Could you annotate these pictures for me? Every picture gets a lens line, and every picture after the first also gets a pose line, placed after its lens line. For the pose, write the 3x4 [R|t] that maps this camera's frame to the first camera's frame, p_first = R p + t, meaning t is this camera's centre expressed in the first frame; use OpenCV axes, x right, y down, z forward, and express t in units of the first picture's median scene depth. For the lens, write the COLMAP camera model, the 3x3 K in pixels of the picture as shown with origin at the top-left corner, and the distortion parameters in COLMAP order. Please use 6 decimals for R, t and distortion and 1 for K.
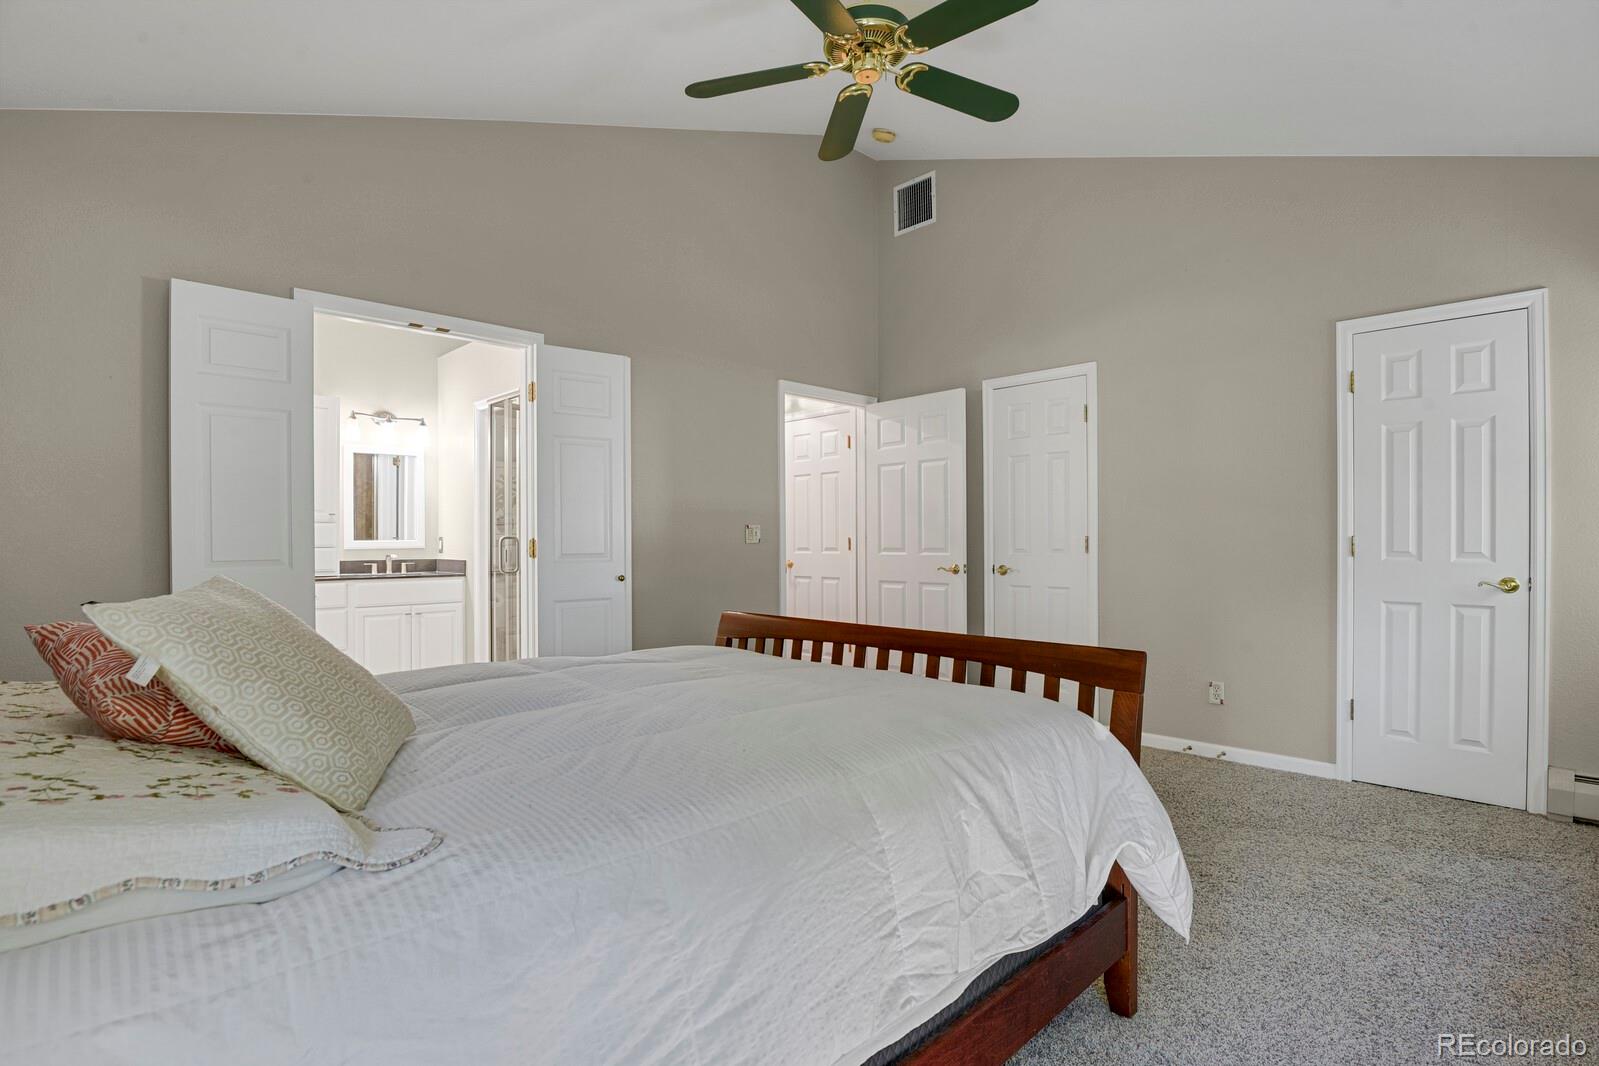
lens RADIAL K [[789.7, 0, 817.6], [0, 789.7, 537.5], [0, 0, 1]] dist [-0.024492, -0.004387]
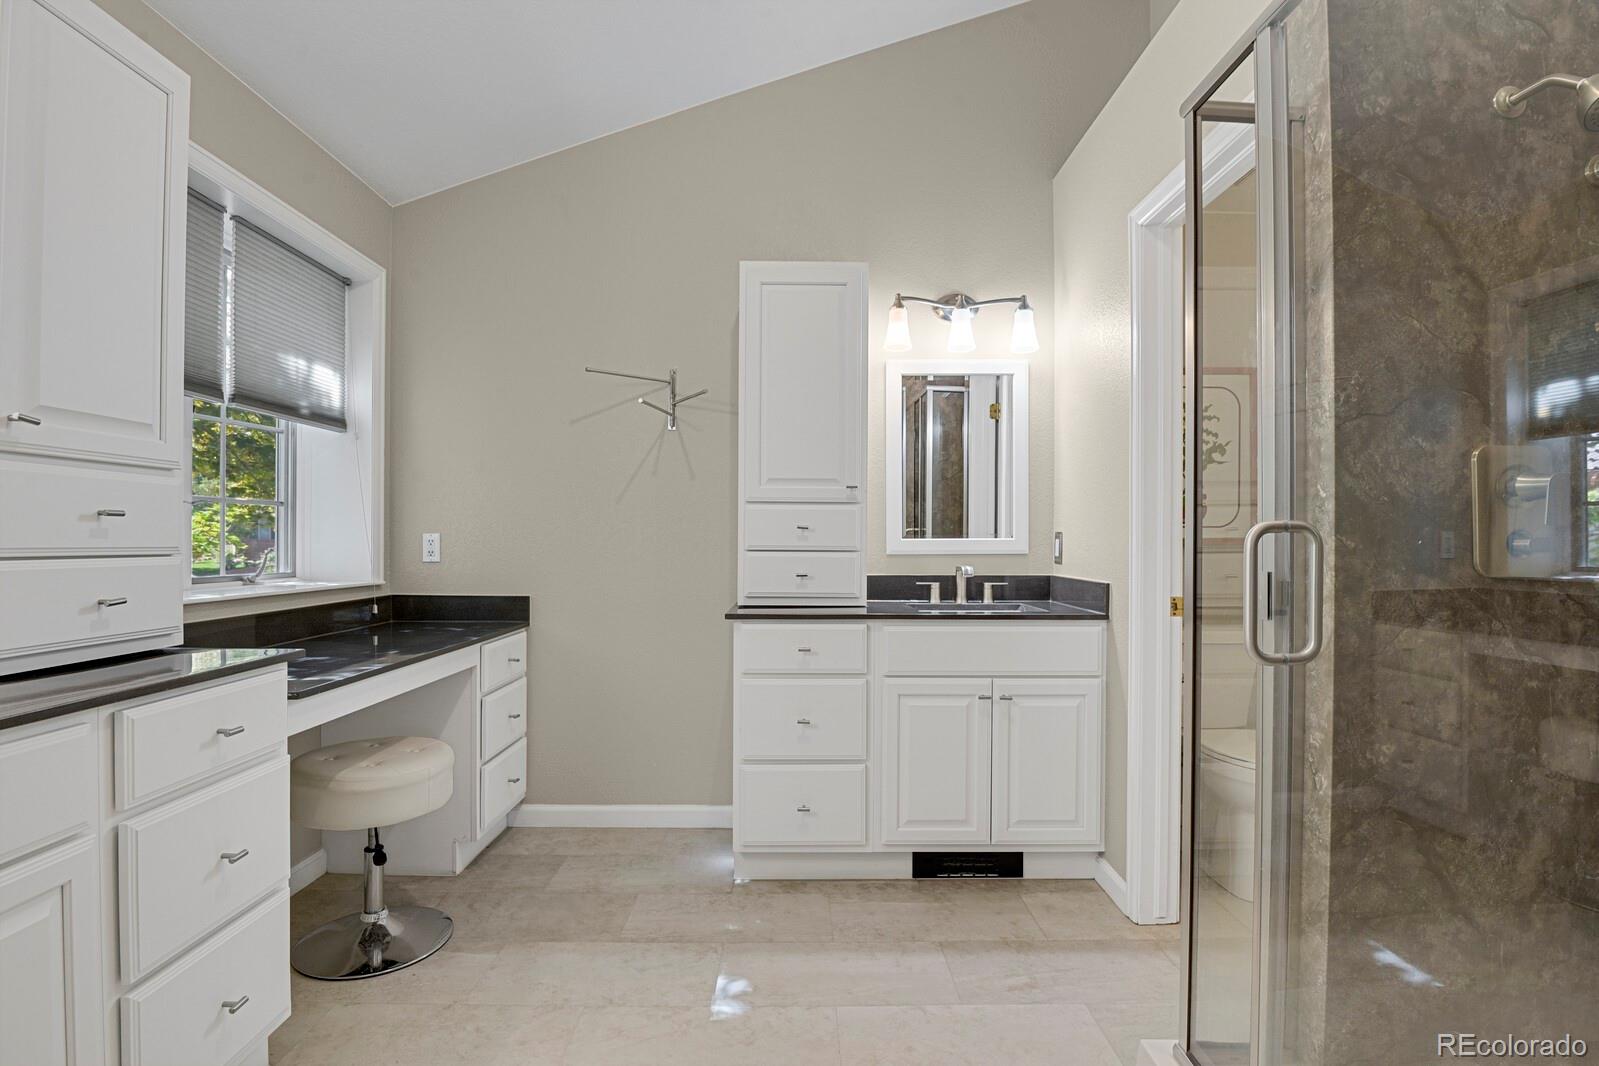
lens RADIAL K [[789.7, 0, 795.4], [0, 789.7, 534.3], [0, 0, 1]] dist [-0.024492, -0.004387]
pose [[0.700900, 0.002484, -0.713256, -0.255301], [-0.006182, 0.999978, -0.002592, 0.003445], [0.713233, 0.006226, 0.700899, 0.562287]]
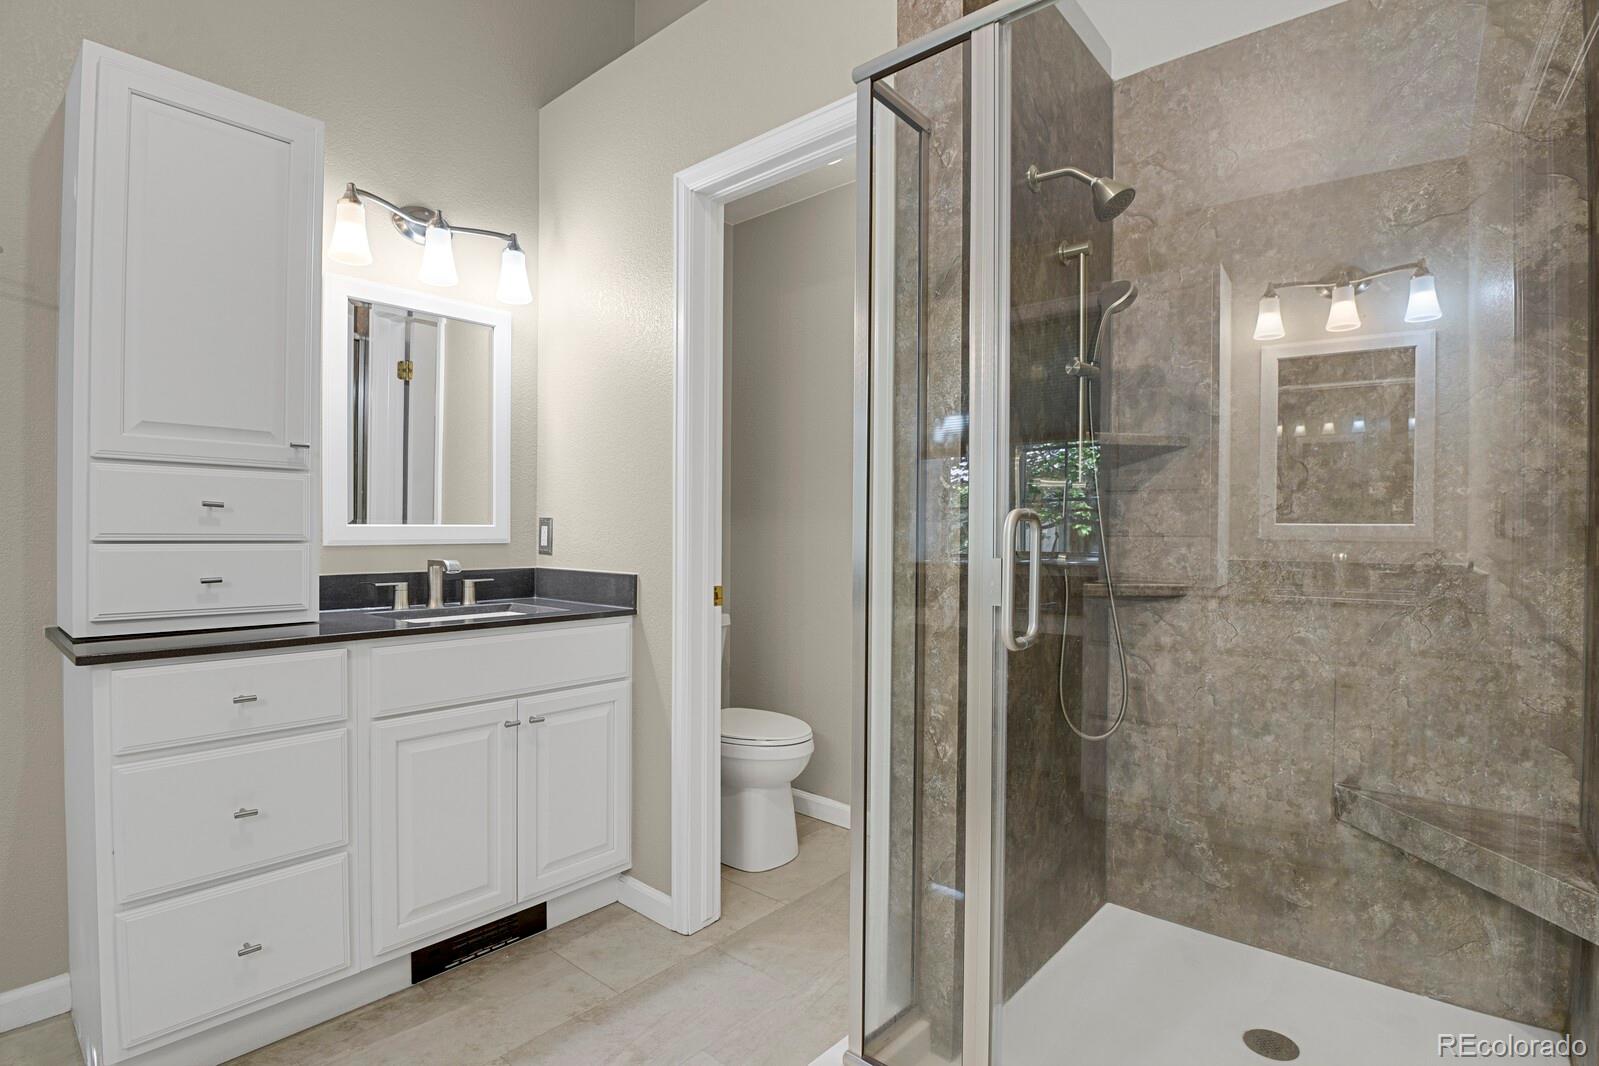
lens RADIAL K [[789.7, 0, 805.8], [0, 789.7, 538.1], [0, 0, 1]] dist [-0.024492, -0.004387]
pose [[0.997258, 0.011962, 0.073033, -0.389645], [-0.012557, 0.999892, 0.007684, 0.005797], [-0.072934, -0.008580, 0.997300, 0.589189]]
